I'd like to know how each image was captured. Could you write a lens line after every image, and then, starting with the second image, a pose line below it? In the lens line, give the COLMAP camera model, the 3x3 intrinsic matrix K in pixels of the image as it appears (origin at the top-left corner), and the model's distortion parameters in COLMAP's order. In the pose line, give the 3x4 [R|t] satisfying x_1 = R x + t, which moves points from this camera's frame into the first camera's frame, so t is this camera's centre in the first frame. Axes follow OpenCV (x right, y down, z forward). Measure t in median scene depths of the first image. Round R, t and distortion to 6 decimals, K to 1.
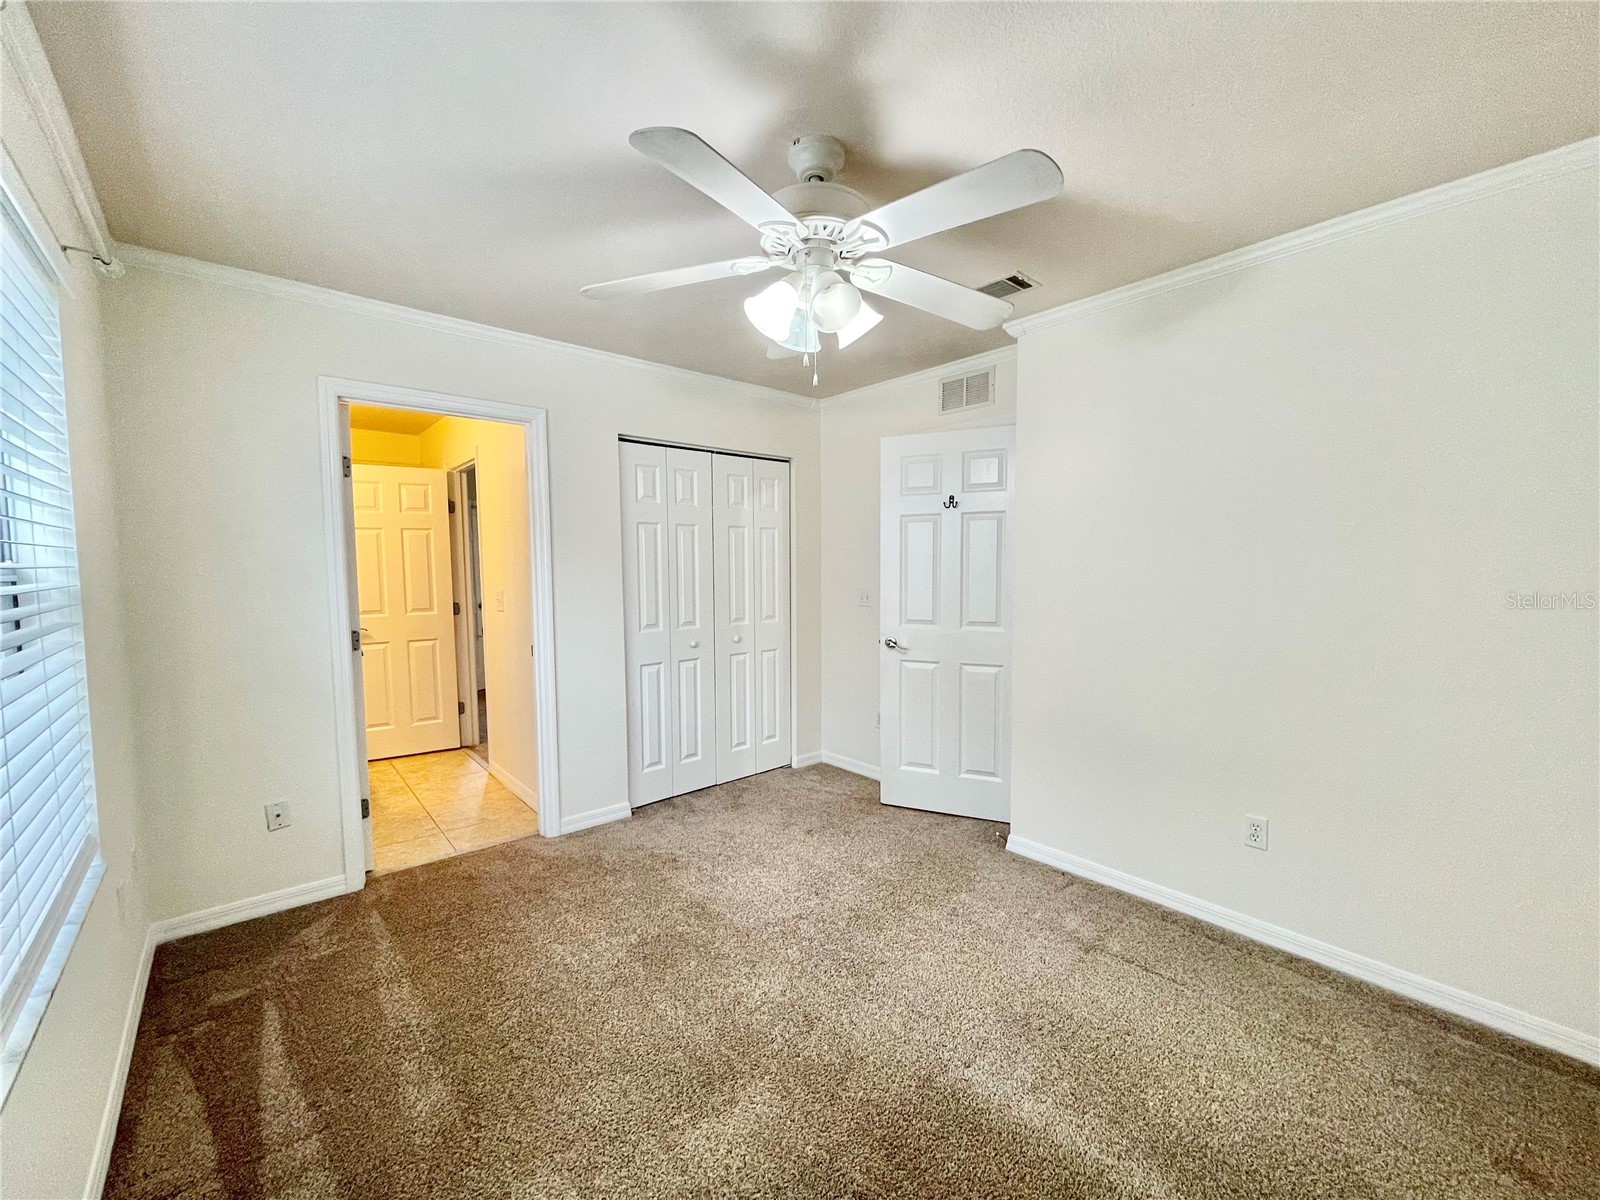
lens RADIAL K [[642.9, 0, 796.2], [0, 642.9, 608.3], [0, 0, 1]] dist [-0.001036, -0.000117]
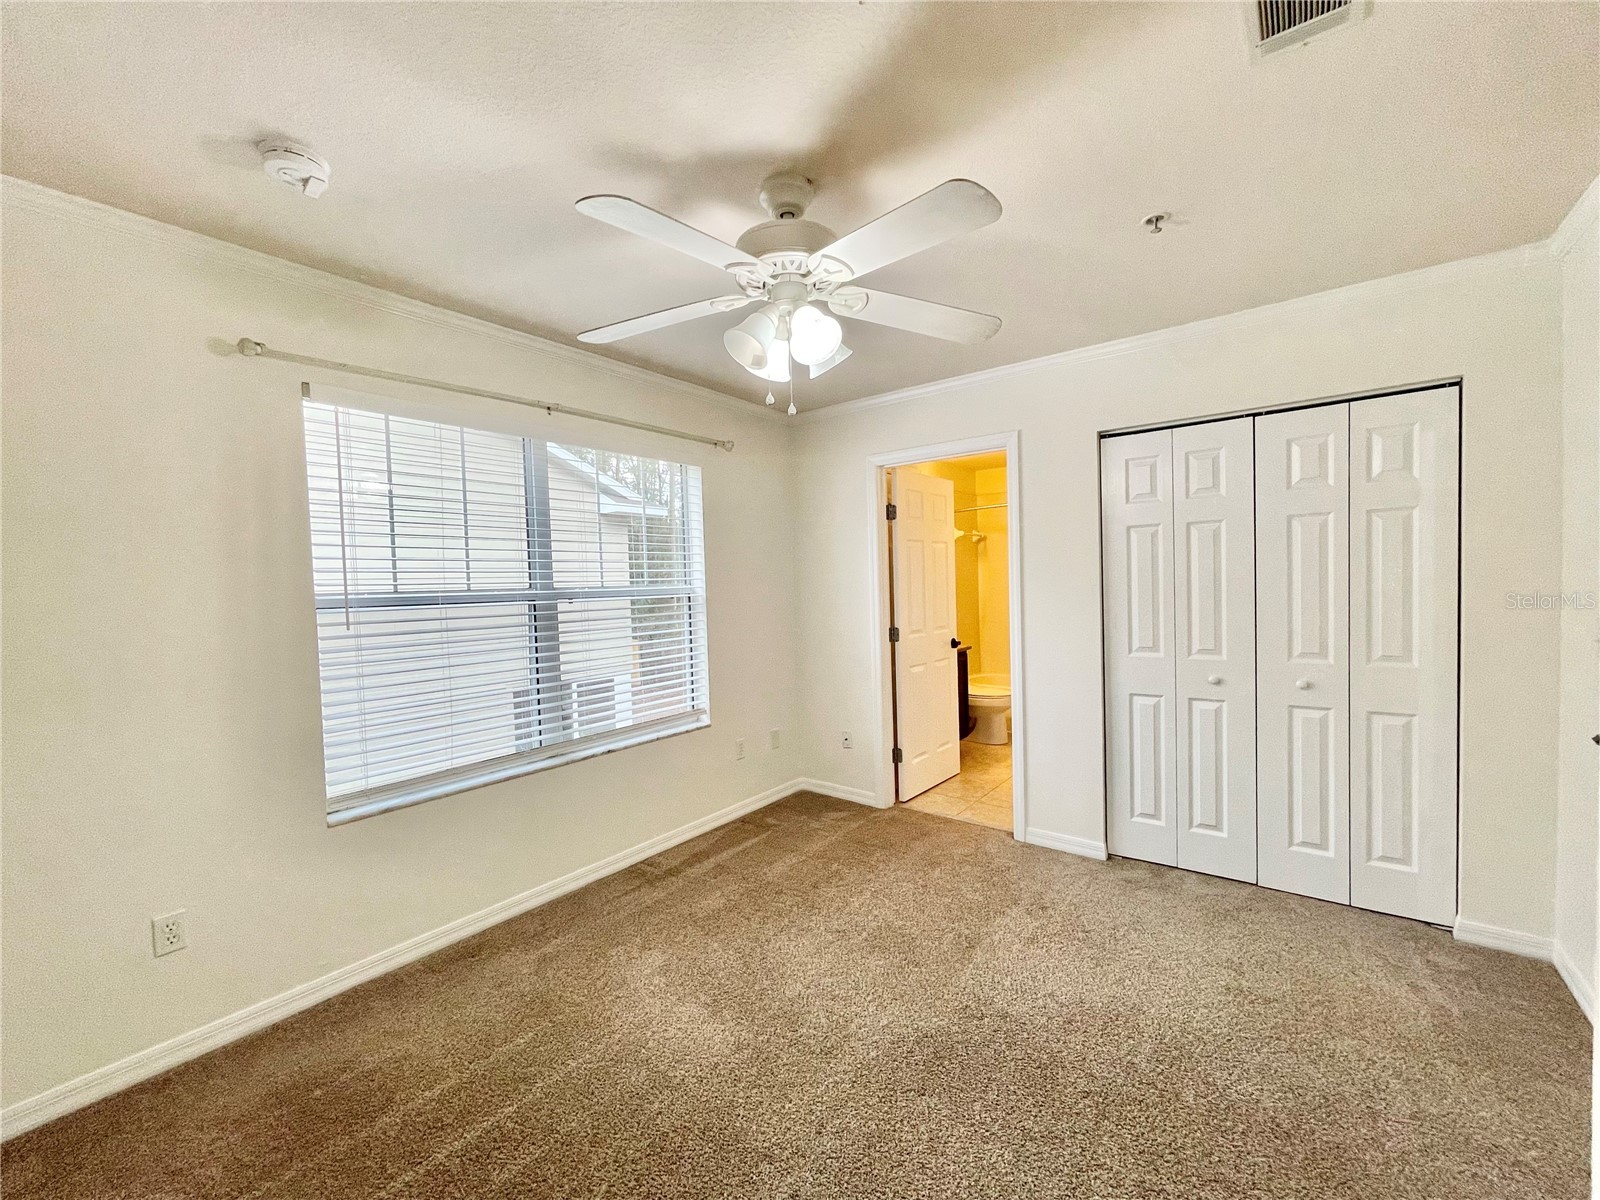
lens RADIAL K [[650.6, 0, 800.0], [0, 650.6, 600.0], [0, 0, 1]] dist [-0.000179, 0.000120]
pose [[0.197574, 0.031152, -0.979793, 0.671257], [-0.043729, 0.998780, 0.022938, -0.046708], [0.979312, 0.038314, 0.198695, 0.510889]]
